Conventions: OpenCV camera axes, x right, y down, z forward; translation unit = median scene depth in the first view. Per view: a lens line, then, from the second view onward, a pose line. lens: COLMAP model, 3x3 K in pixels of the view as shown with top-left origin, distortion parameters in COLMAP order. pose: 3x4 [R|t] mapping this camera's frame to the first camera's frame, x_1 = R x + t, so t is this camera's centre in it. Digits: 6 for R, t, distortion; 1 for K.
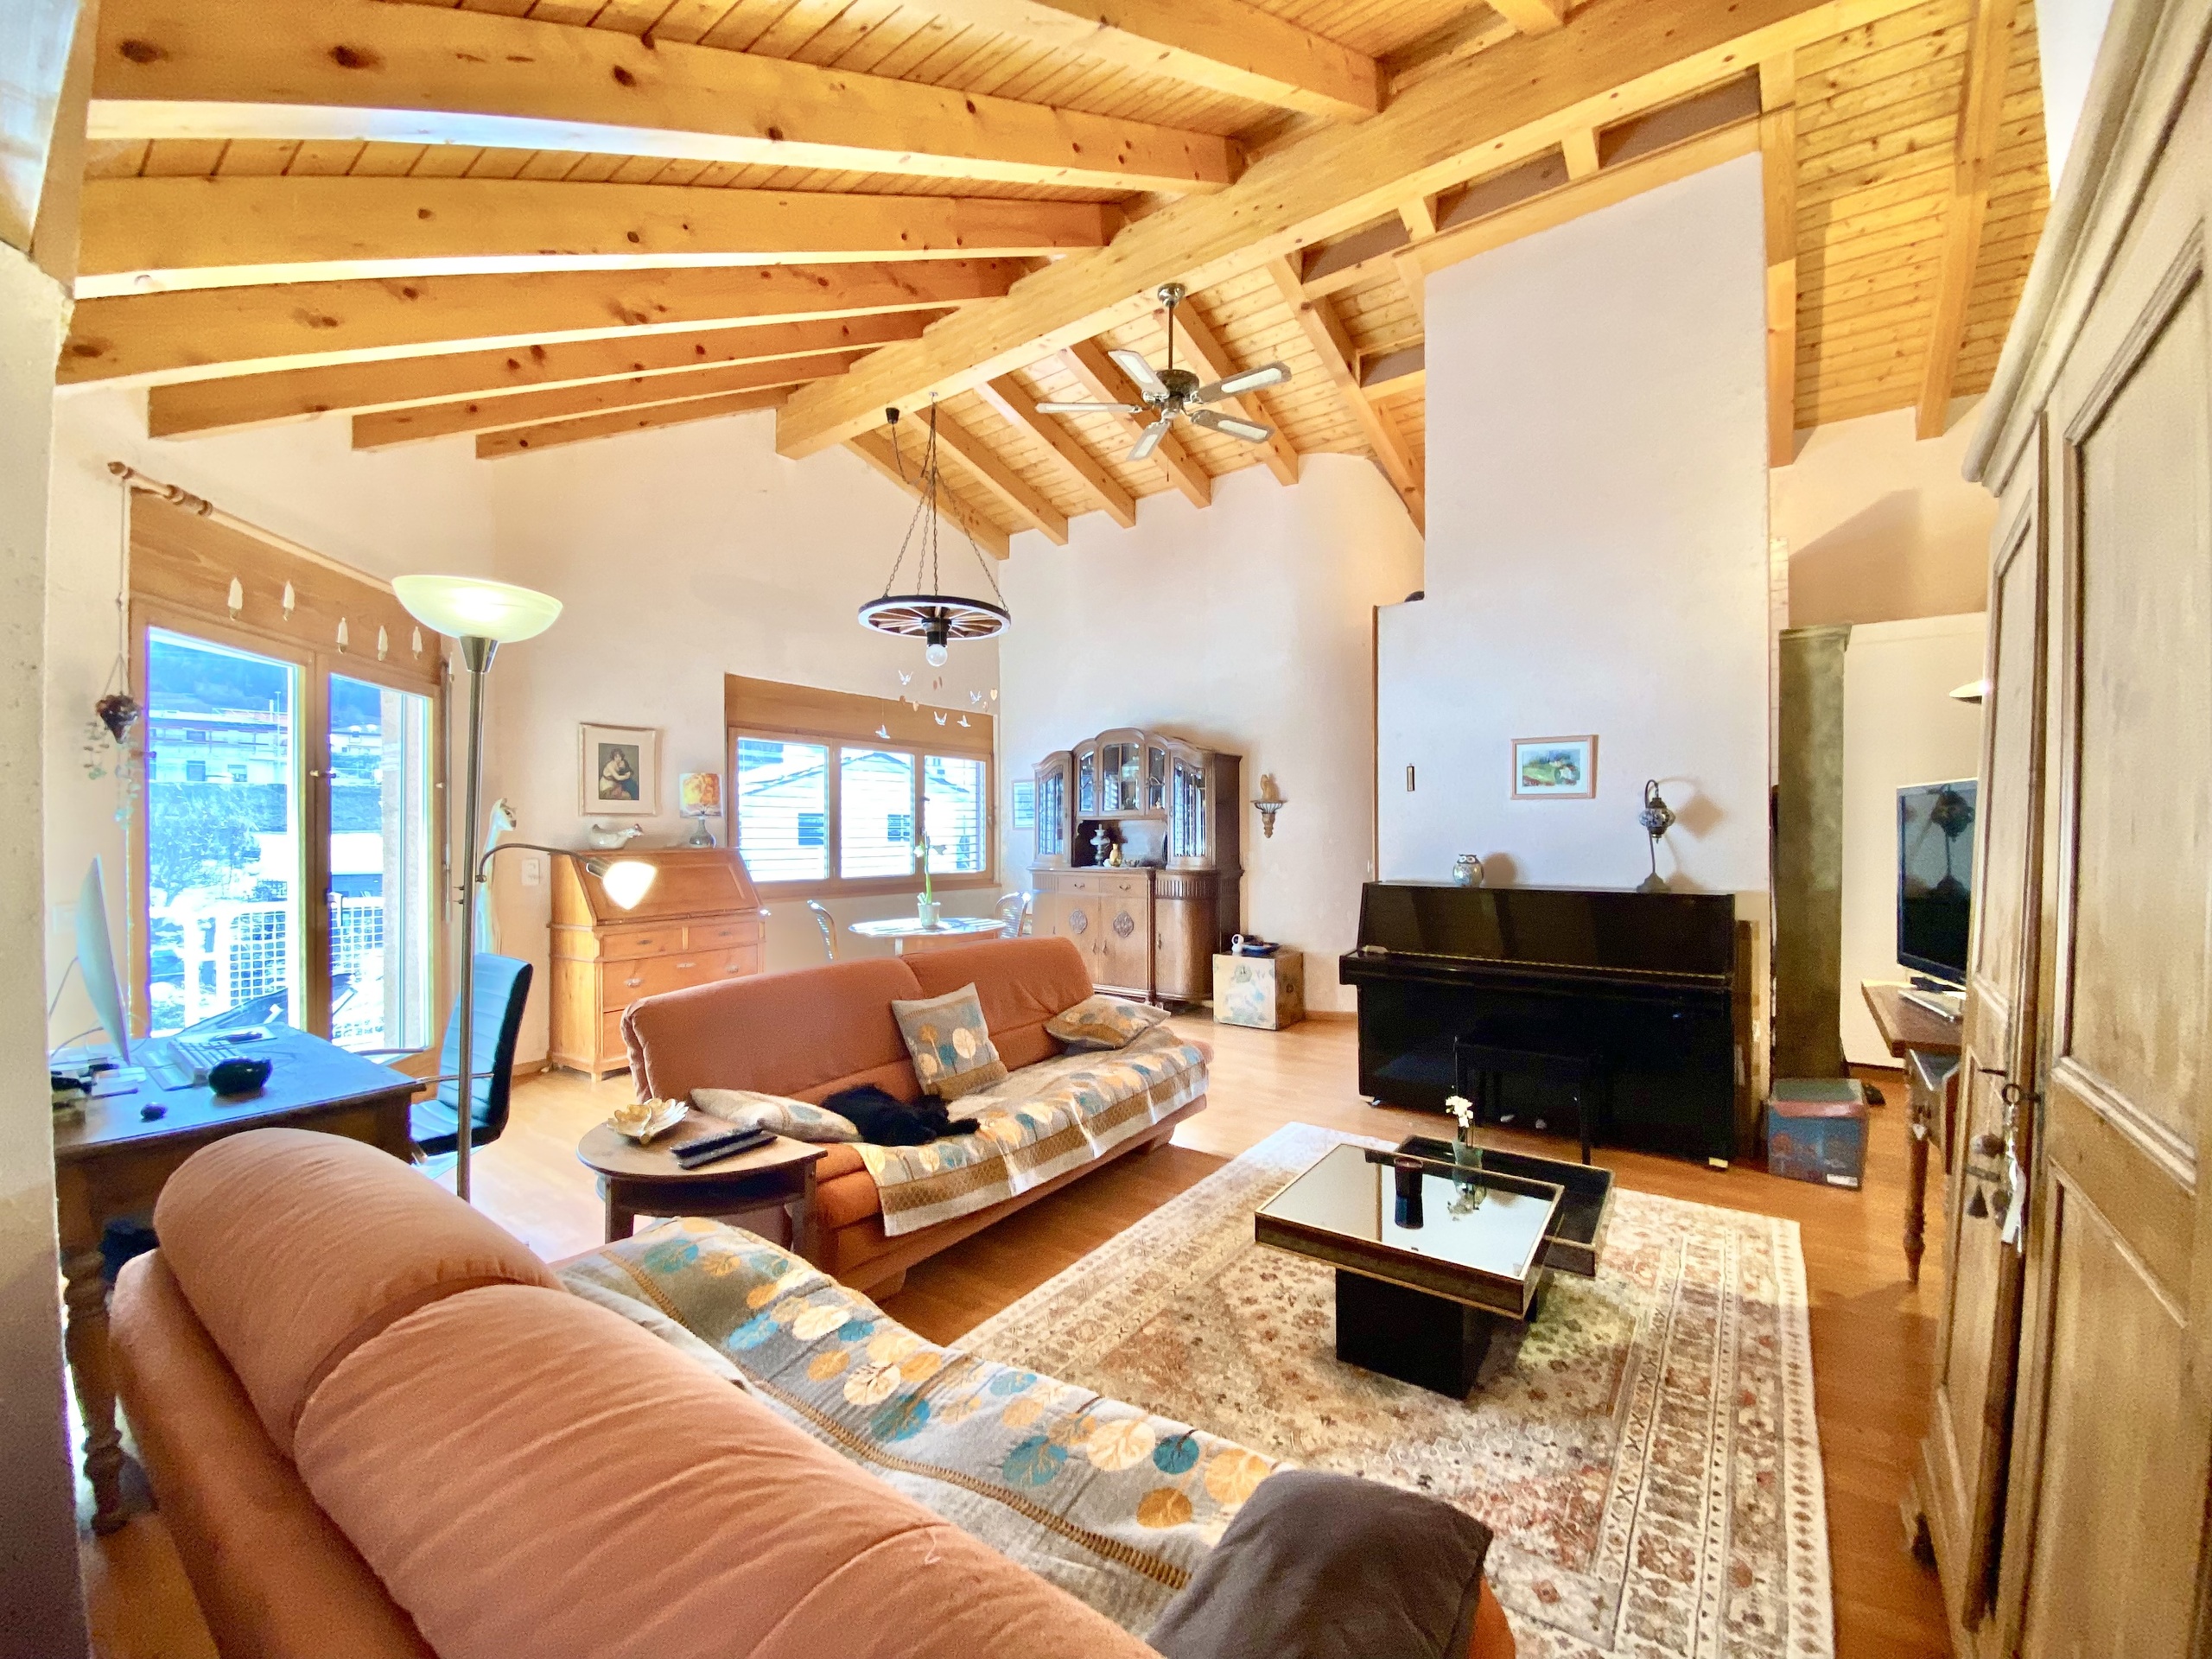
lens RADIAL K [[889.7, 0, 1106.0], [0, 889.7, 829.5], [0, 0, 1]] dist [0.021608, -0.018568]
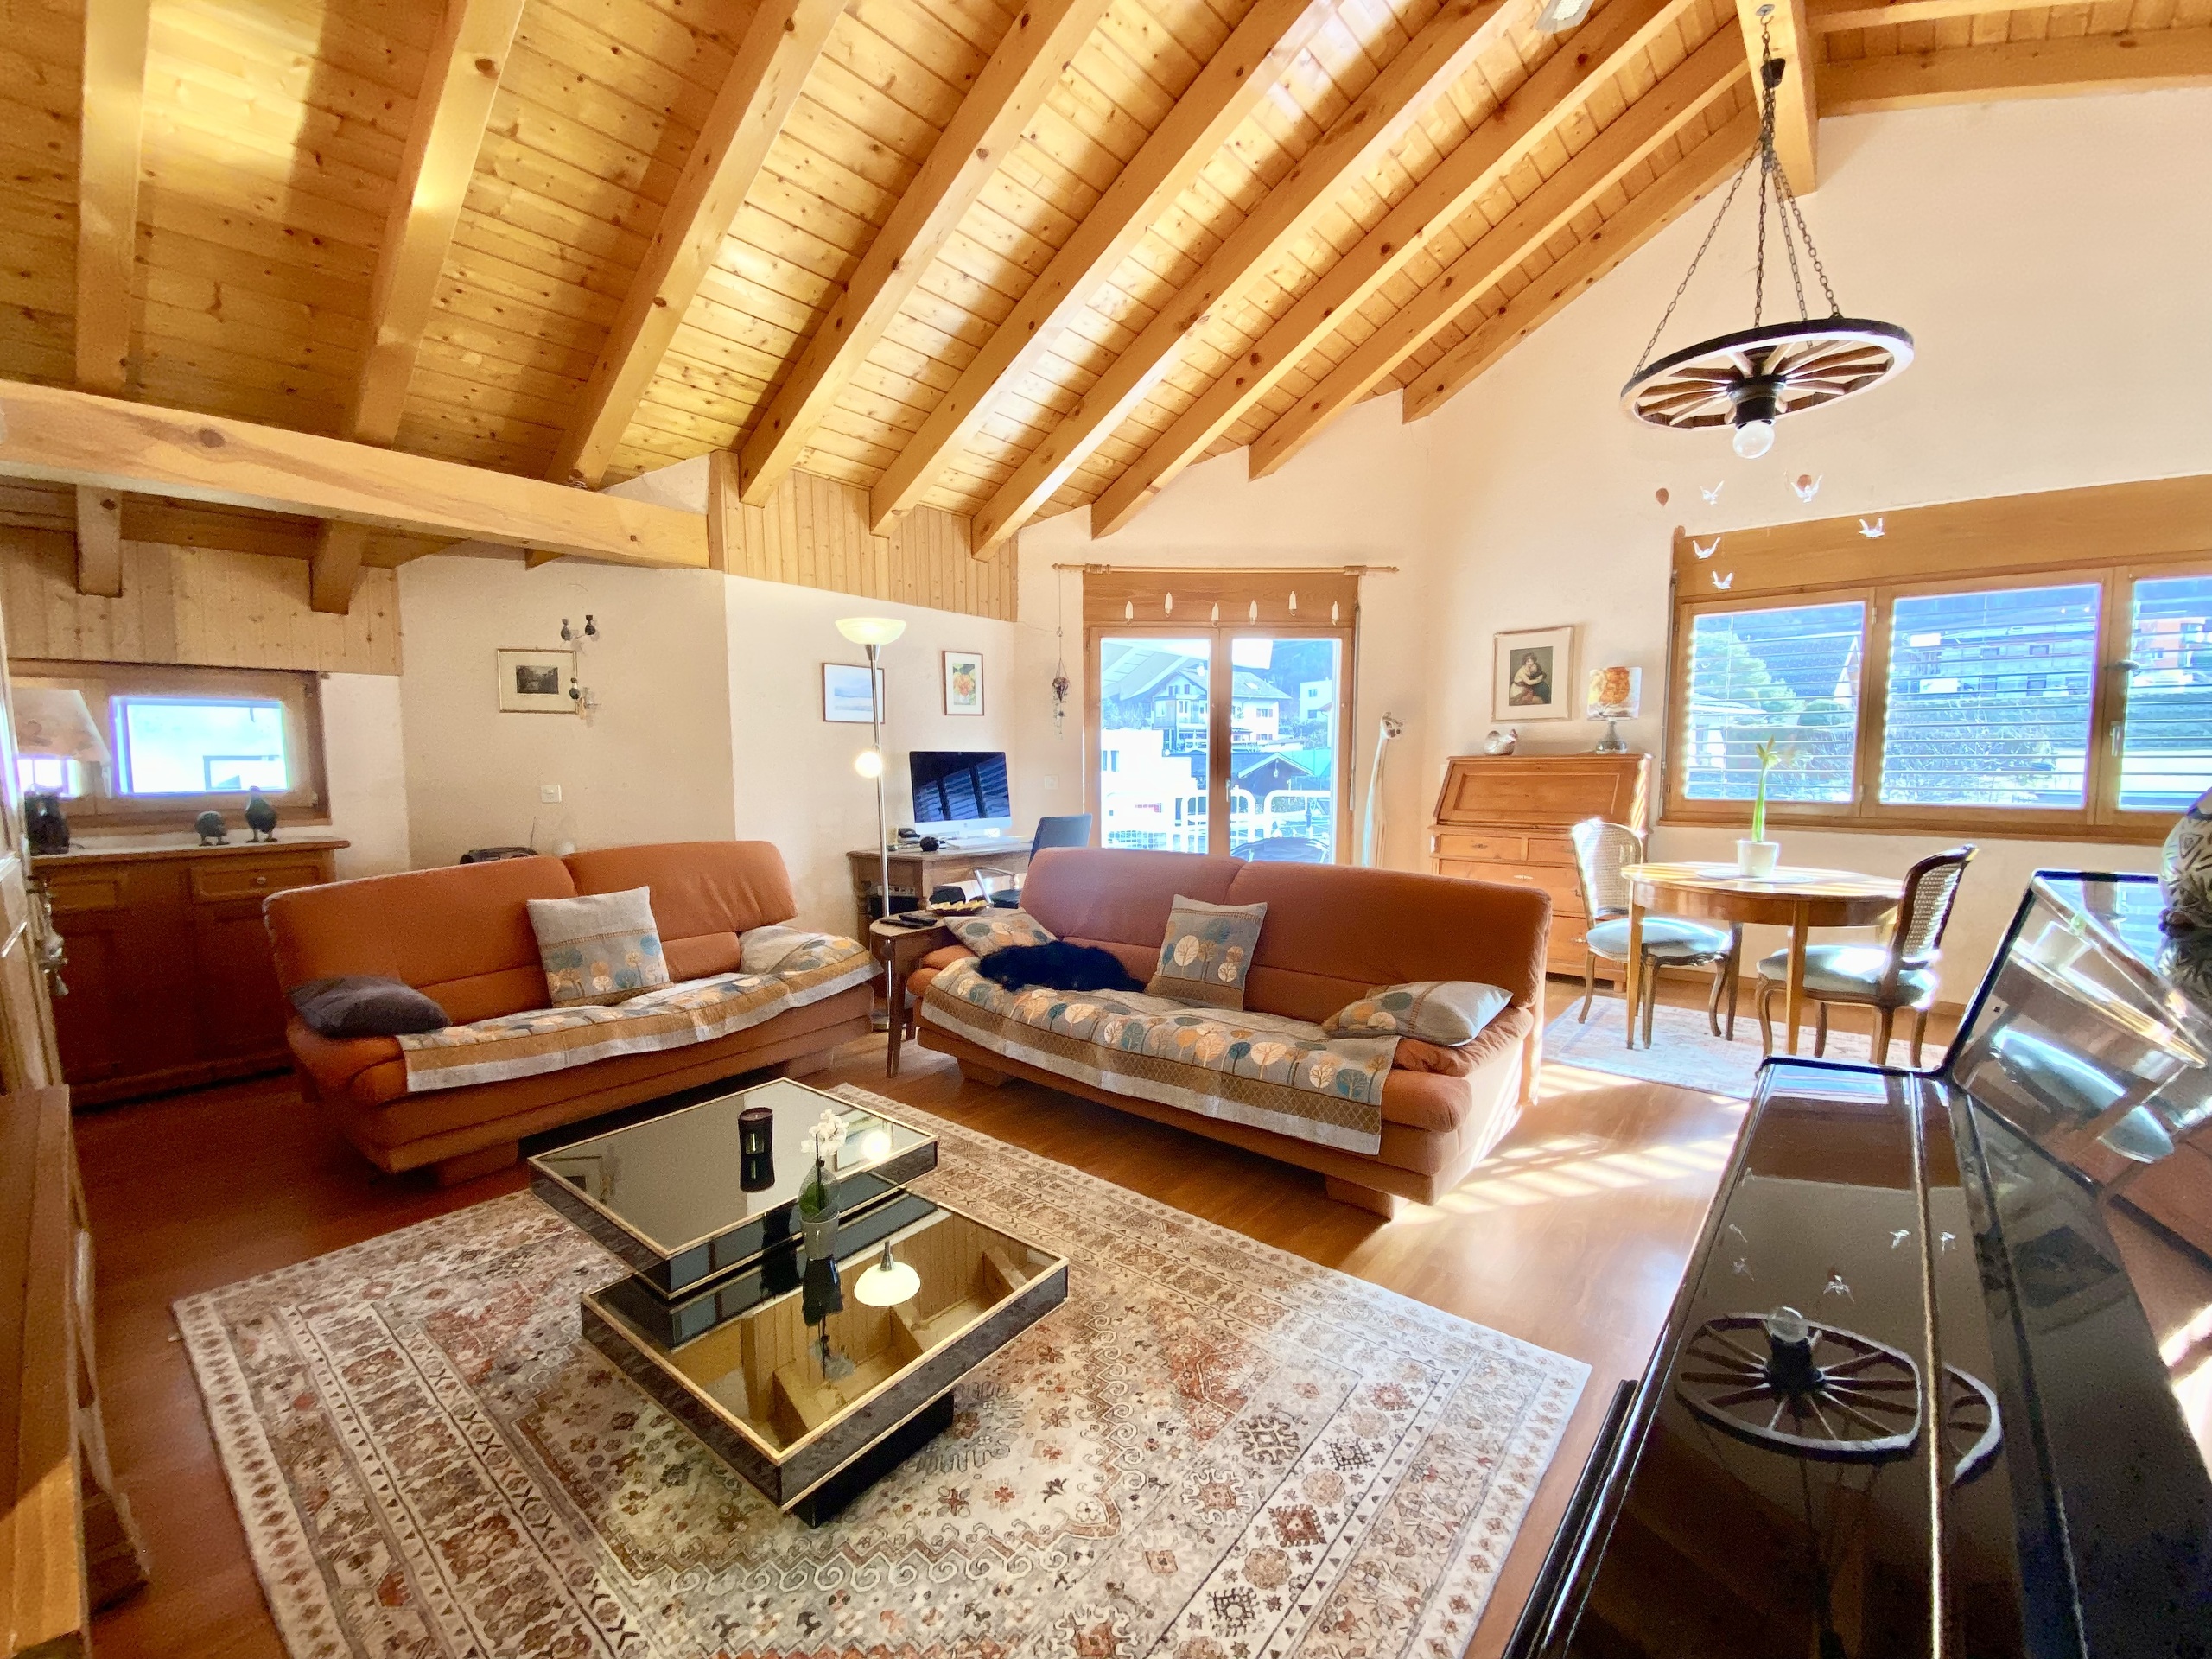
lens RADIAL K [[885.1, 0, 1106.0], [0, 885.1, 829.5], [0, 0, 1]] dist [0.017187, -0.018158]
pose [[-0.055727, 0.087411, -0.994612, 1.314974], [0.007451, 0.996169, 0.087130, 0.042398], [0.998418, -0.002556, -0.056165, 1.608552]]
